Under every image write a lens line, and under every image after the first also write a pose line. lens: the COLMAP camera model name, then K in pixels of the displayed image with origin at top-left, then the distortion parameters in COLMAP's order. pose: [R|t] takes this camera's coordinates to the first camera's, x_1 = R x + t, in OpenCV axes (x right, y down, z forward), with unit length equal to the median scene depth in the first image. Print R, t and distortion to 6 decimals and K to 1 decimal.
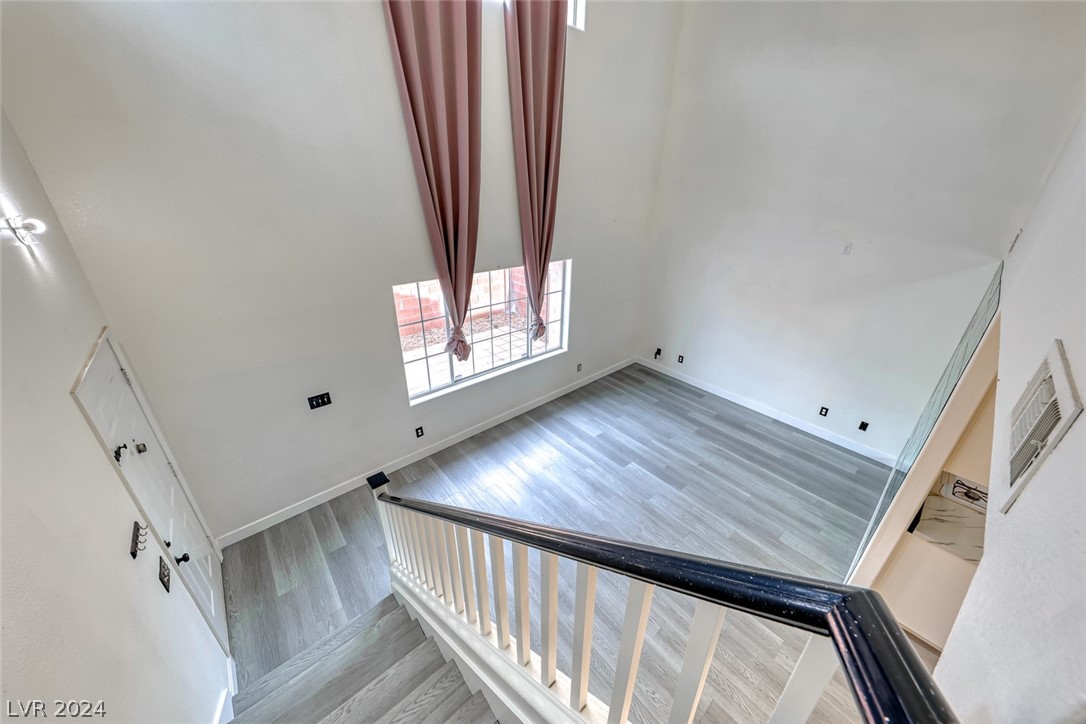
lens RADIAL K [[373.8, 0, 541.5], [0, 373.8, 360.0], [0, 0, 1]] dist [0.010189, -0.002678]
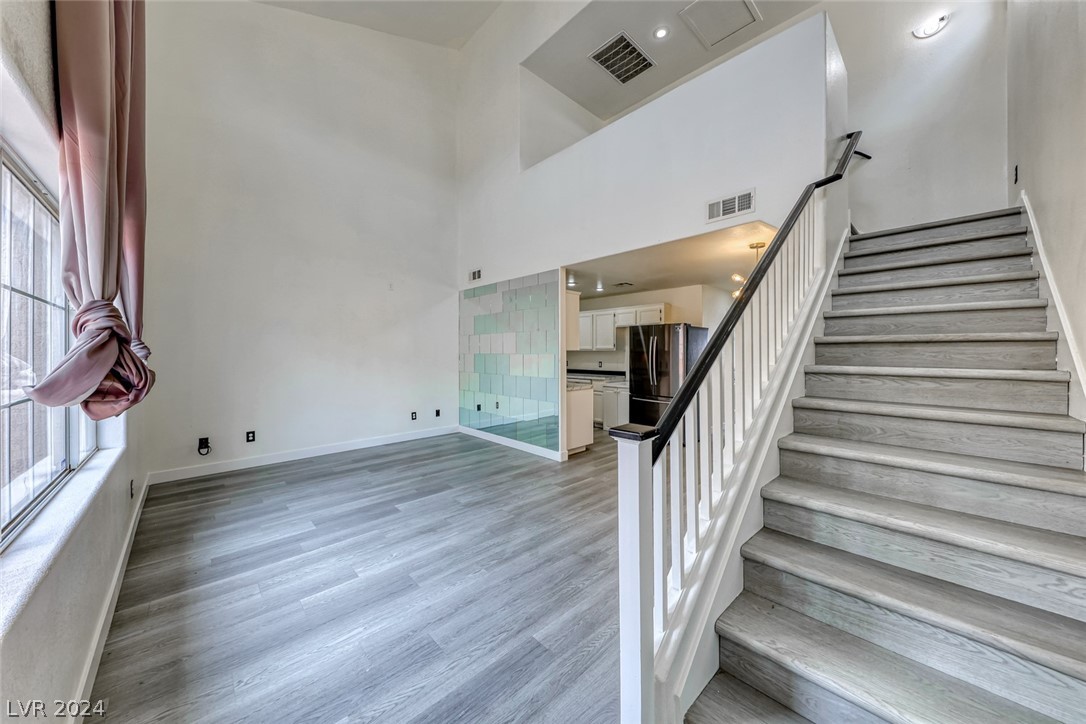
lens RADIAL K [[373.8, 0, 541.6], [0, 373.8, 357.0], [0, 0, 1]] dist [0.010189, -0.002678]
pose [[-0.041529, -0.032859, 0.998597, -0.522723], [0.427335, 0.902846, 0.047480, 0.091730], [-0.903139, 0.428707, -0.023452, 0.624658]]
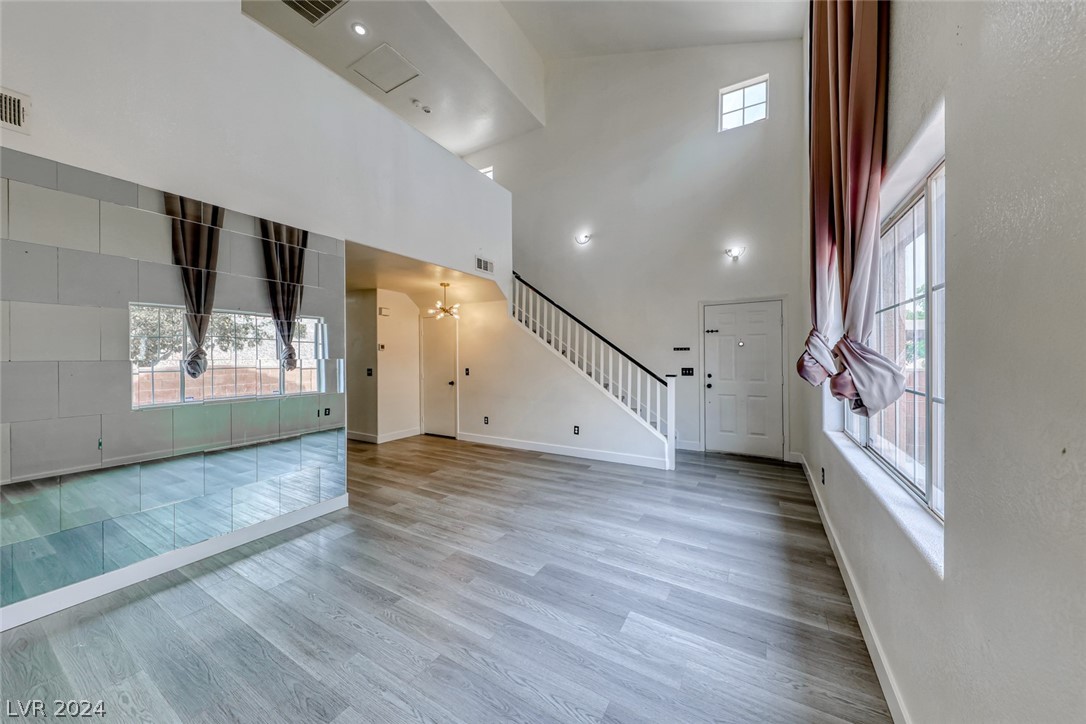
lens RADIAL K [[373.8, 0, 541.5], [0, 373.8, 361.2], [0, 0, 1]] dist [0.010189, -0.002678]
pose [[-0.947262, -0.005175, -0.320418, 0.404640], [-0.144172, 0.899850, 0.411686, -0.215569], [0.286198, 0.436170, -0.853139, 1.329845]]
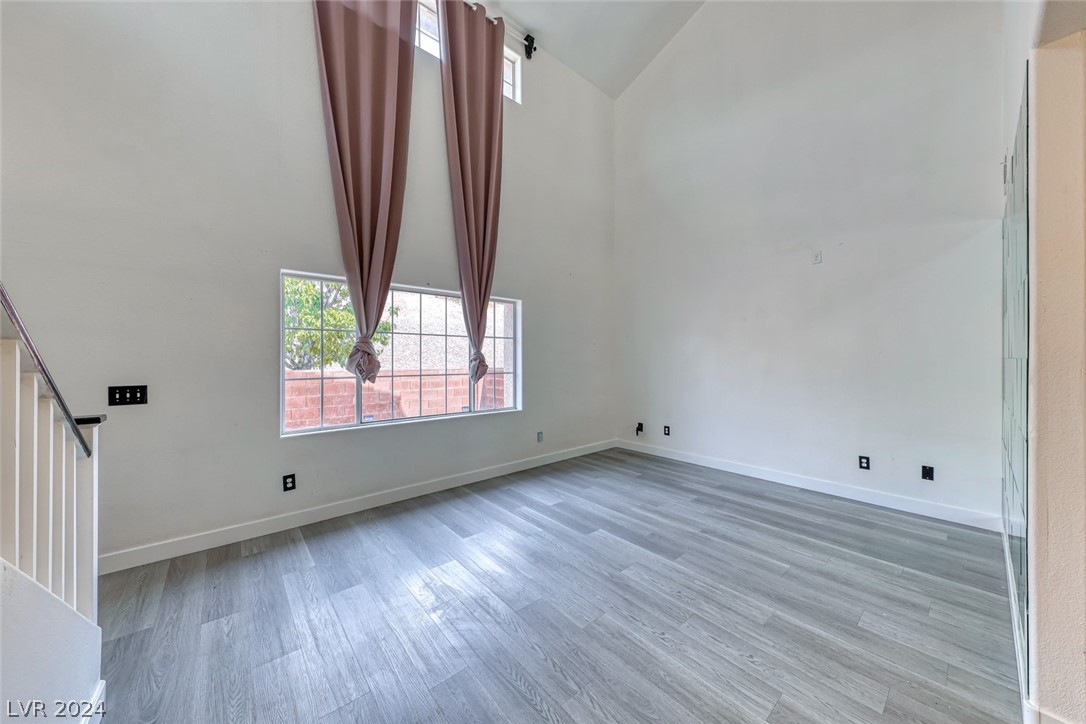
lens RADIAL K [[373.8, 0, 539.5], [0, 373.8, 361.6], [0, 0, 1]] dist [0.010189, -0.002678]
pose [[0.999758, -0.019724, -0.009766, 0.148727], [0.013800, 0.907416, -0.420006, 0.282401], [0.017146, 0.419770, 0.907469, 0.271152]]
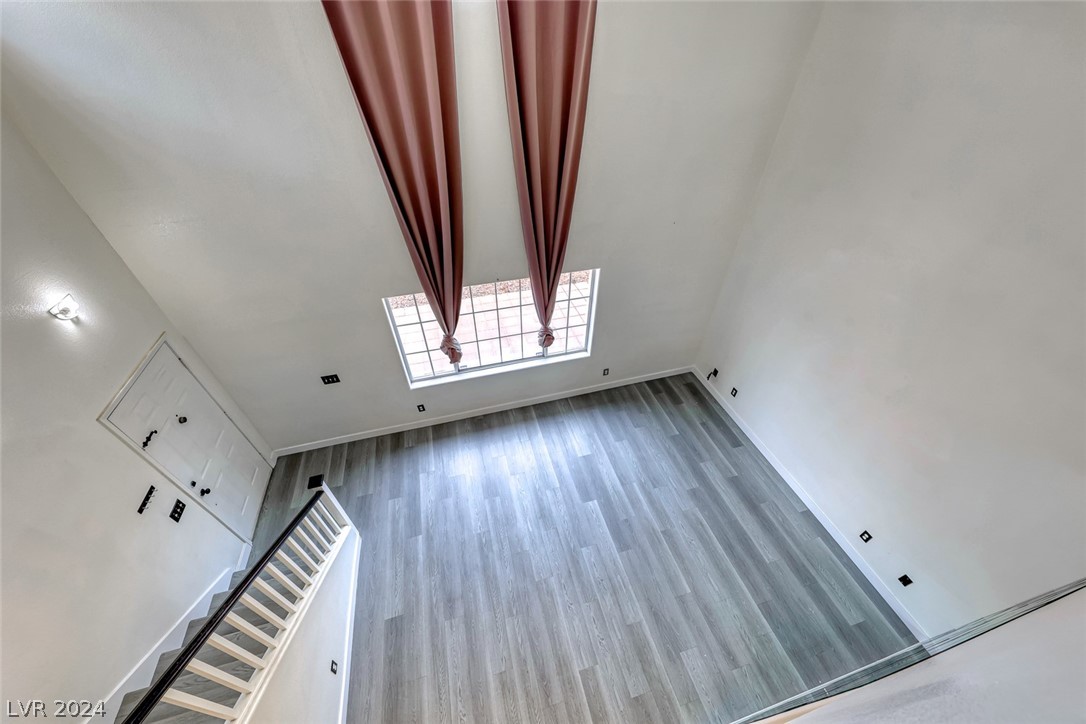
lens RADIAL K [[373.8, 0, 533.5], [0, 373.8, 366.3], [0, 0, 1]] dist [0.010189, -0.002678]
pose [[0.899257, 0.277754, -0.337920, 0.334084], [-0.166874, 0.931940, 0.321933, -0.350228], [0.404339, -0.233110, 0.884404, 0.142939]]
